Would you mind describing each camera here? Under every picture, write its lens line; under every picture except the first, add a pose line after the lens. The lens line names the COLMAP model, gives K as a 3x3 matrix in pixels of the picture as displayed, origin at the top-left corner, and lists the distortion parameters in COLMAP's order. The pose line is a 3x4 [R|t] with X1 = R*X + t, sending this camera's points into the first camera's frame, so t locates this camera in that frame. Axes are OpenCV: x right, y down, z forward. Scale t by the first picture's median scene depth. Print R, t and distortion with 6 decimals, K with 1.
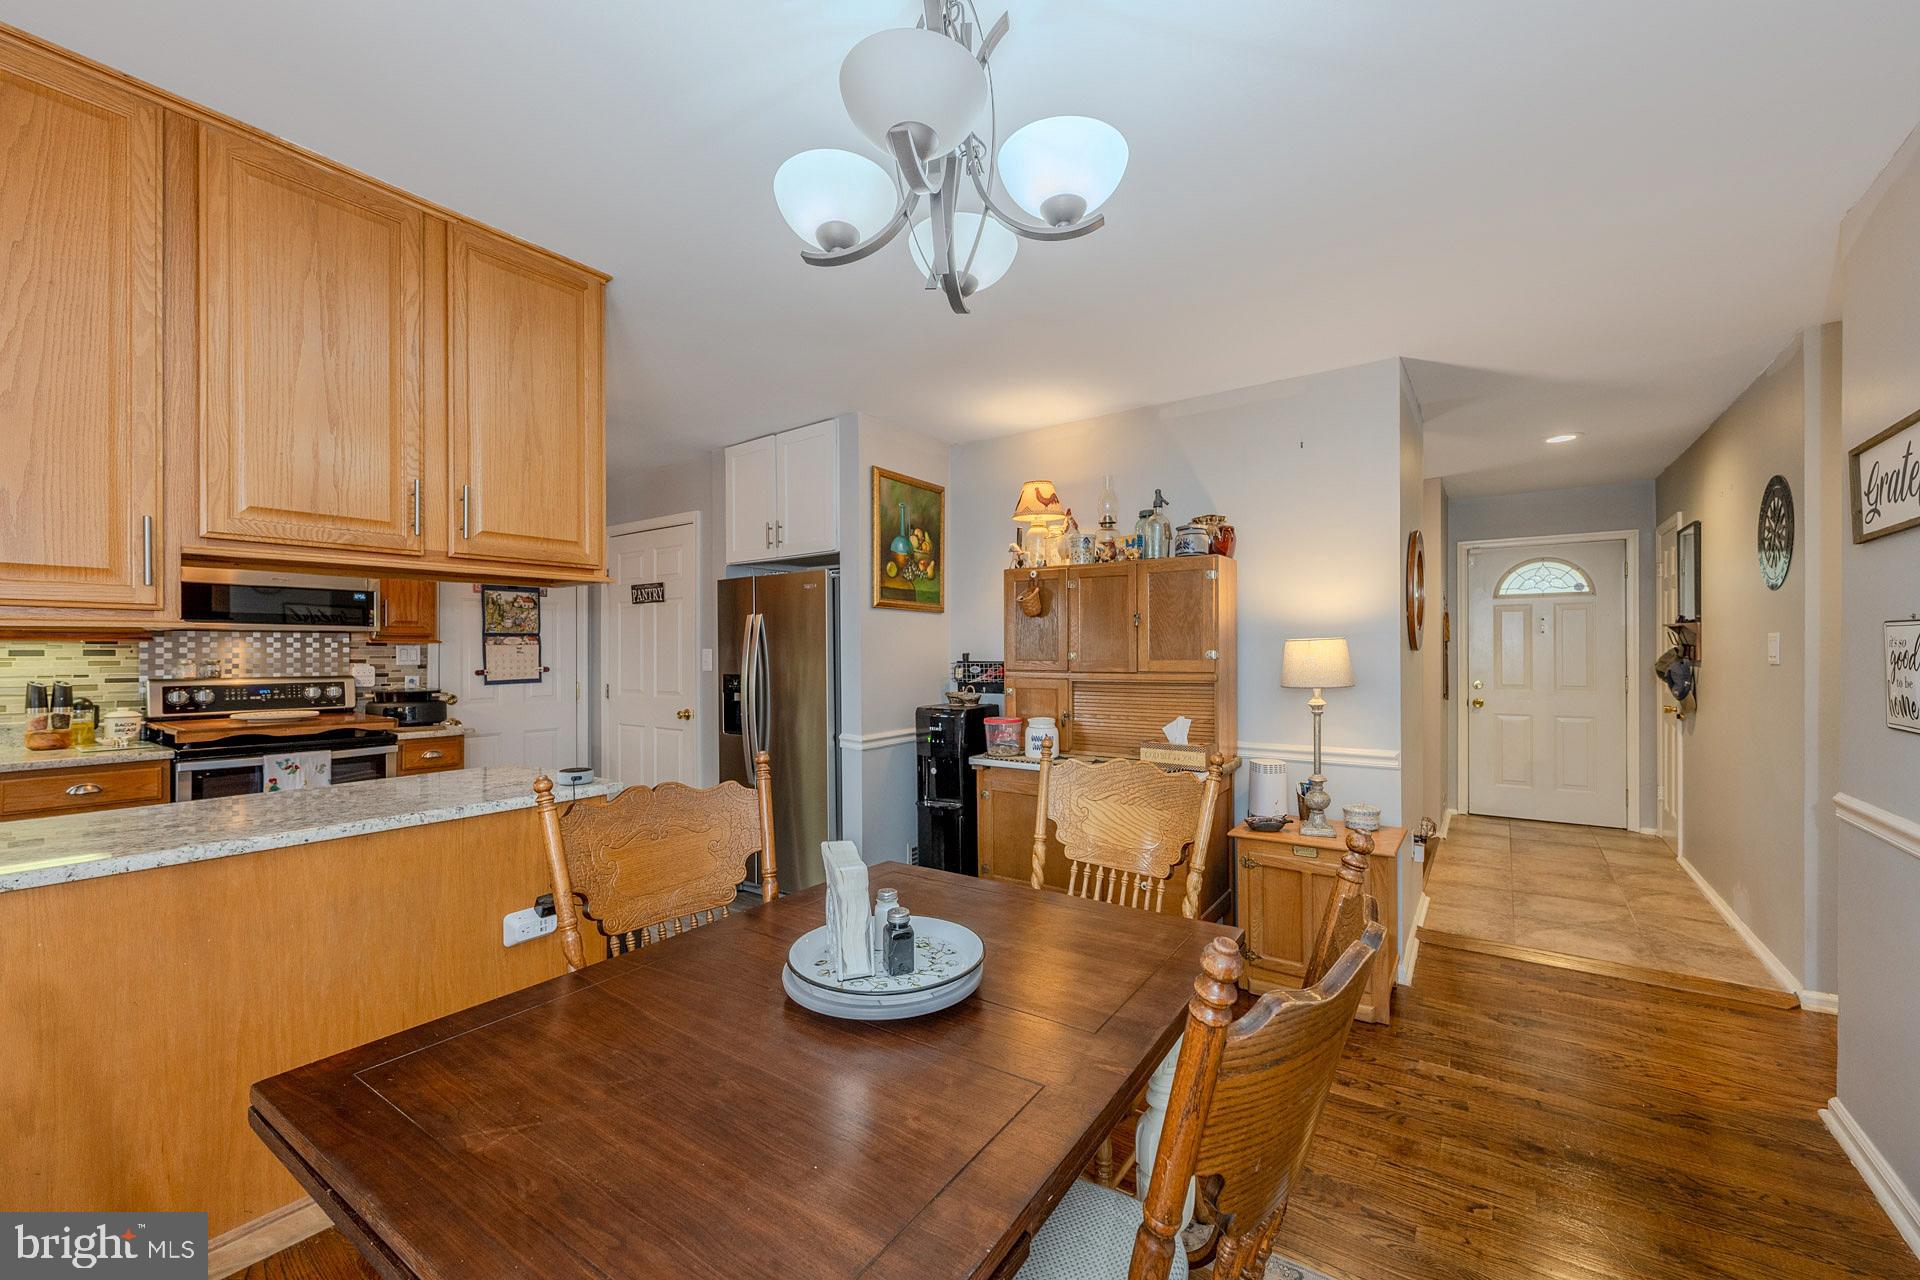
lens RADIAL K [[769.6, 0, 958.6], [0, 769.6, 650.6], [0, 0, 1]] dist [0.001311, 0.000230]
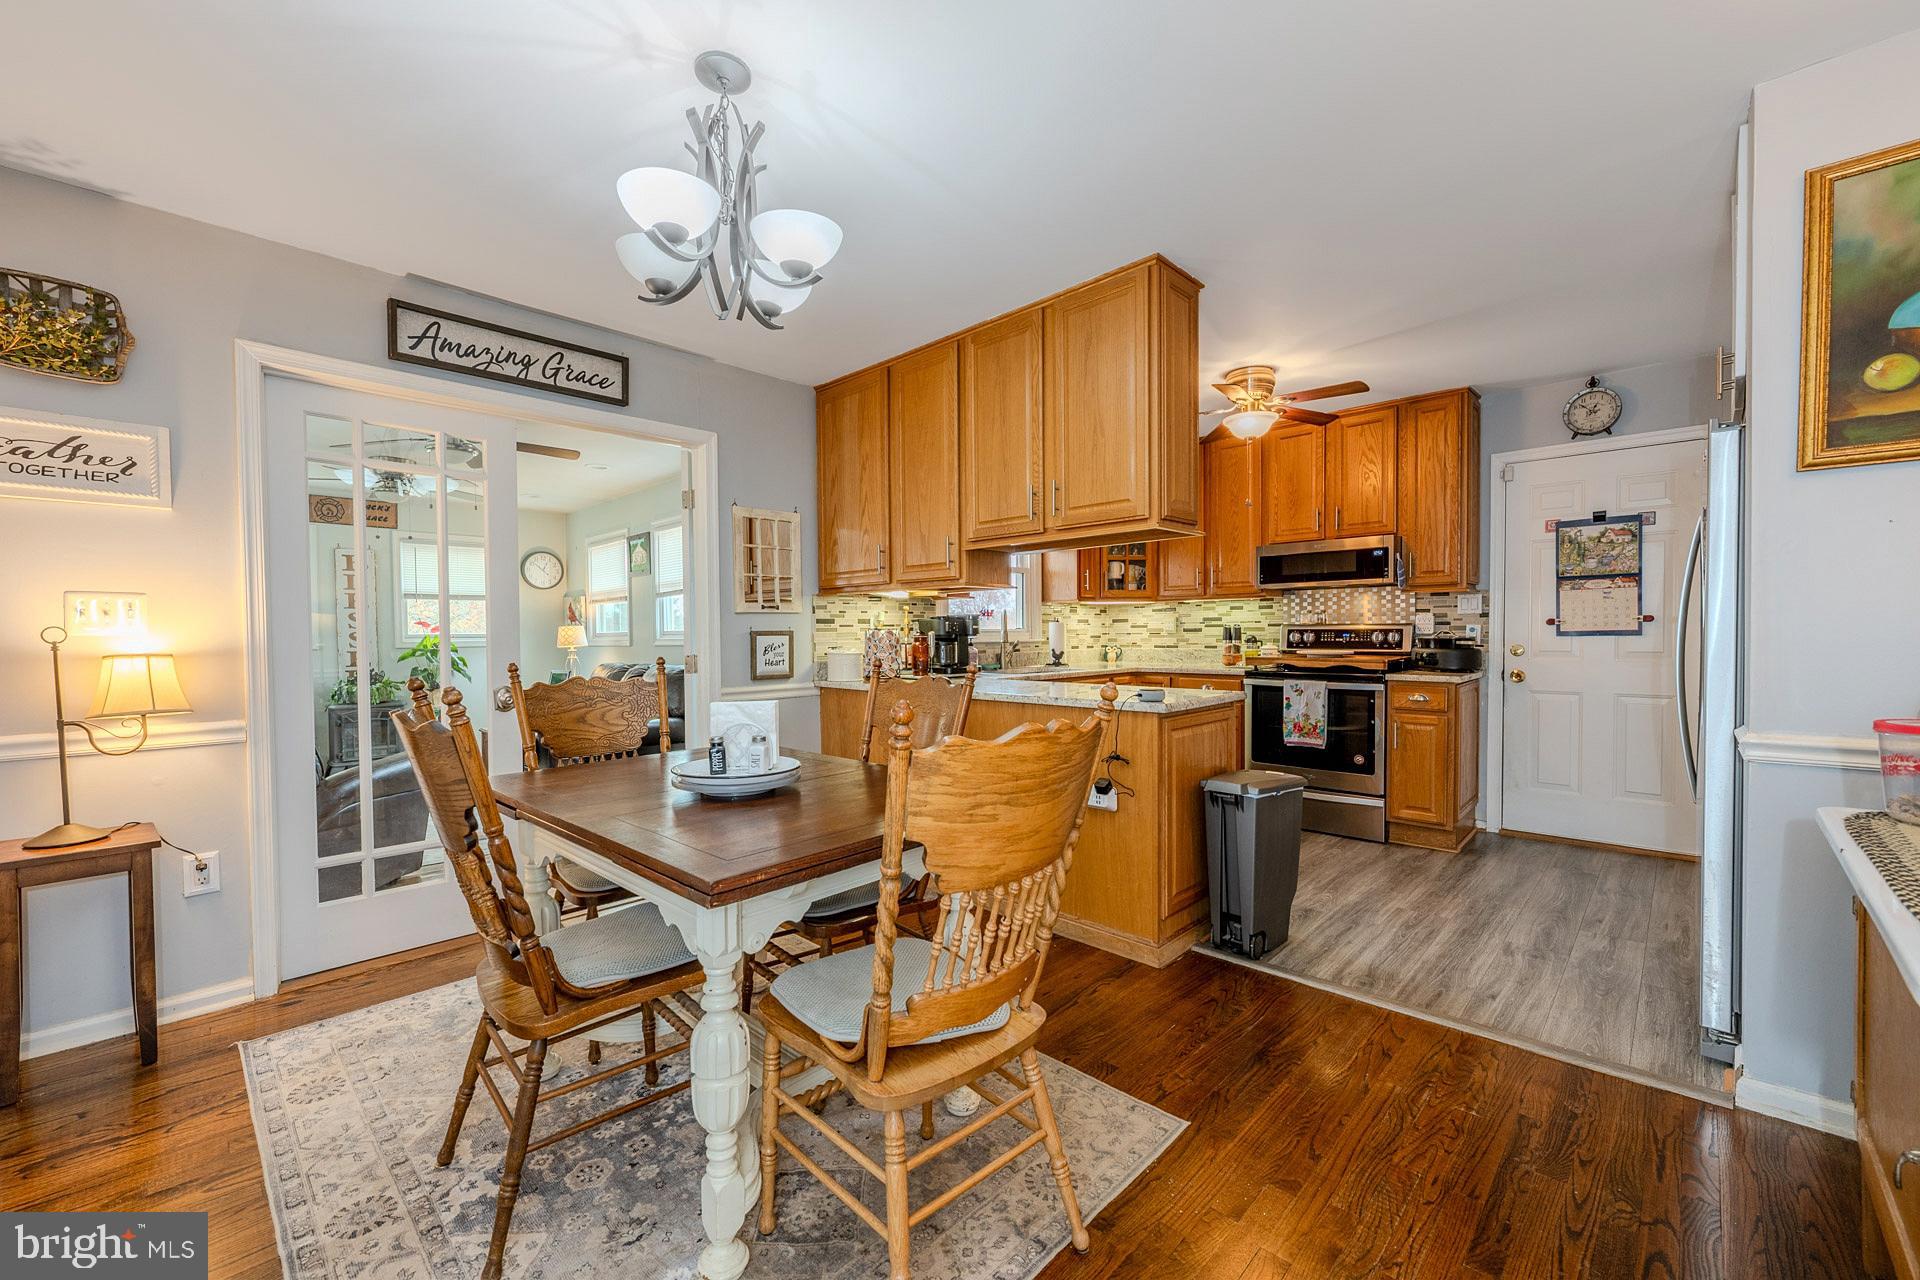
lens RADIAL K [[769.6, 0, 957.6], [0, 769.6, 642.2], [0, 0, 1]] dist [0.001311, 0.000230]
pose [[-0.161649, 0.019387, -0.986658, 0.413831], [0.012050, 0.999771, 0.017671, 0.031511], [0.986775, -0.009033, -0.161846, 0.521936]]
